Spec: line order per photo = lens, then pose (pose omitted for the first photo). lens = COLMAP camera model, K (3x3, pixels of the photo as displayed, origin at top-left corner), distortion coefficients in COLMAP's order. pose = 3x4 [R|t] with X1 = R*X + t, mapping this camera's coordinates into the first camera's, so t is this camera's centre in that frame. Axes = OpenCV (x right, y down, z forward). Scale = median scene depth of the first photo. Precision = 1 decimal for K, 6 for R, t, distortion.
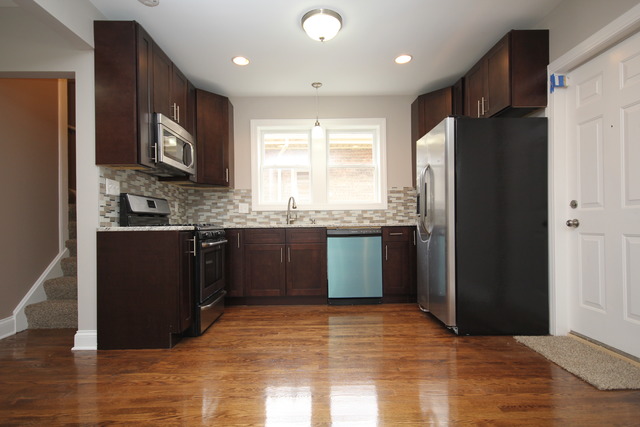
lens RADIAL K [[331.2, 0, 317.9], [0, 331.2, 222.9], [0, 0, 1]] dist [0.003422, 0.000367]
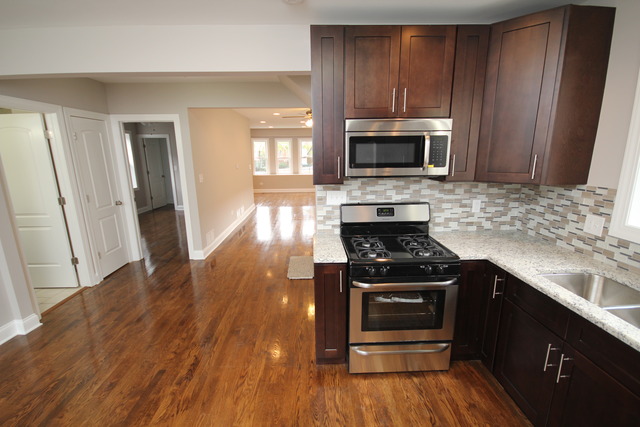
lens RADIAL K [[294.9, 0, 320.0], [0, 294.9, 220.1], [0, 0, 1]] dist [0.000262, -0.000570]
pose [[0.021934, 0.235862, -0.971539, 0.233826], [0.011268, 0.971653, 0.236144, -0.186975], [0.999696, -0.016127, 0.018655, 0.656700]]
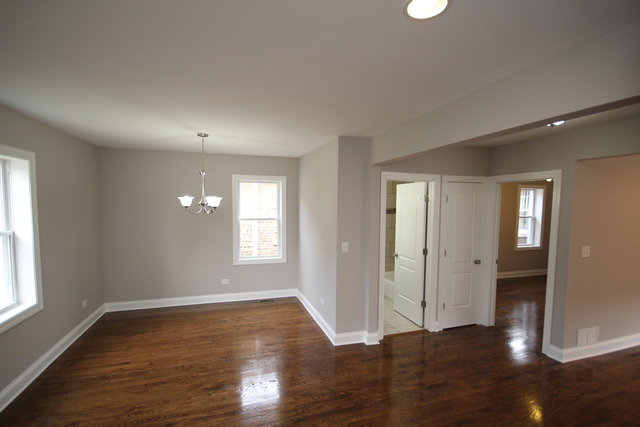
lens RADIAL K [[294.9, 0, 320.0], [0, 294.9, 220.1], [0, 0, 1]] dist [0.000262, -0.000570]
pose [[-0.956757, 0.017335, -0.290373, 0.011554], [-0.000572, 0.998109, 0.061470, -0.219719], [0.290889, 0.058978, -0.954937, 0.793133]]
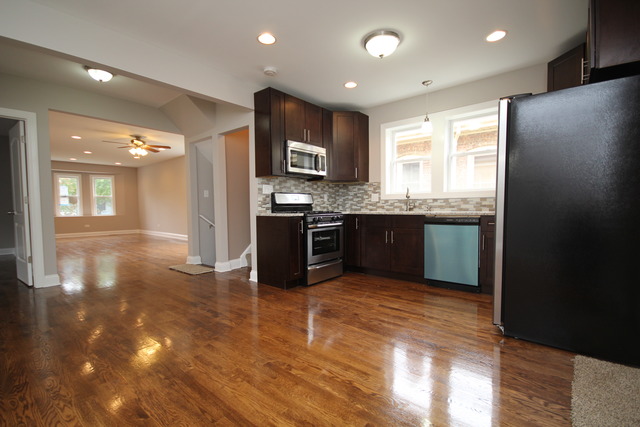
lens RADIAL K [[294.9, 0, 320.0], [0, 294.9, 220.1], [0, 0, 1]] dist [0.000262, -0.000570]
pose [[0.758107, 0.035620, -0.651156, 0.394239], [0.000647, 0.998466, 0.055371, -0.024232], [0.652130, -0.042399, 0.756921, 0.027642]]
